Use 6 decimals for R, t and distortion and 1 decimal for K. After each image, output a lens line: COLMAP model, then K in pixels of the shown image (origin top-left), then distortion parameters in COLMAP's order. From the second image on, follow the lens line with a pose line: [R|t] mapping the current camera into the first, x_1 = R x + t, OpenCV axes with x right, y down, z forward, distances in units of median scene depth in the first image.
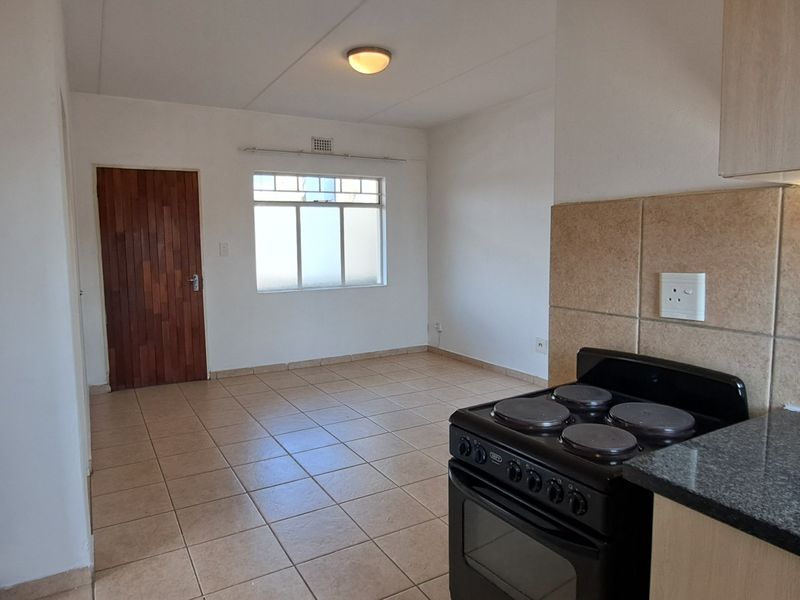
lens RADIAL K [[526.0, 0, 386.4], [0, 526.0, 286.2], [0, 0, 1]] dist [0.003274, -0.015014]
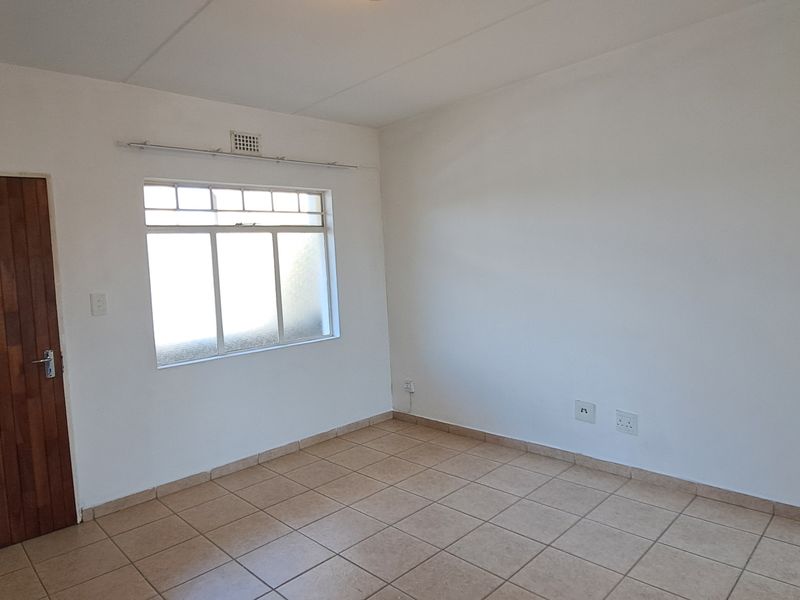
lens RADIAL K [[526.0, 0, 386.4], [0, 526.0, 286.2], [0, 0, 1]] dist [0.003274, -0.015014]
pose [[0.967843, -0.051979, 0.246126, -0.126741], [0.064033, 0.997096, -0.041225, -0.042496], [-0.243269, 0.055659, 0.968361, 0.307097]]
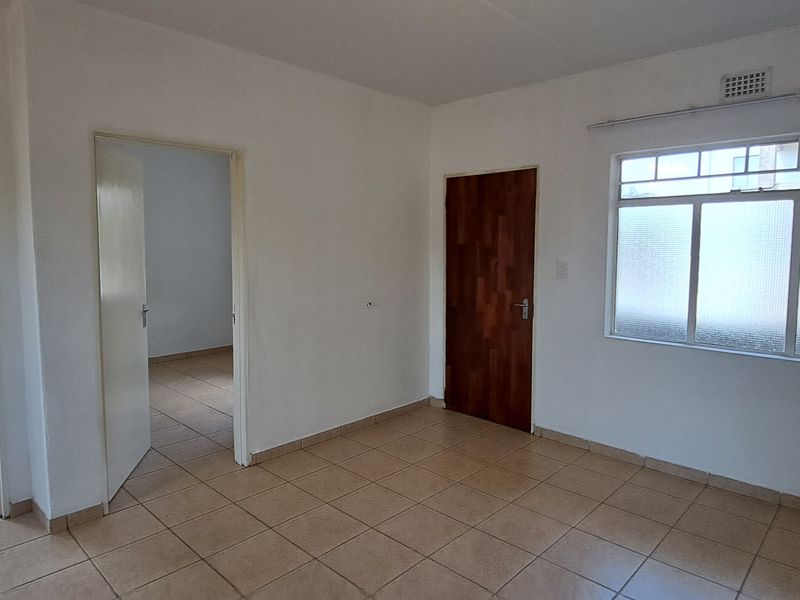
lens RADIAL K [[526.0, 0, 386.4], [0, 526.0, 286.2], [0, 0, 1]] dist [0.003274, -0.015014]
pose [[0.281395, 0.091298, -0.955239, 0.312133], [-0.091510, 0.993480, 0.067996, -0.070492], [0.955219, 0.068280, 0.287915, 0.528063]]
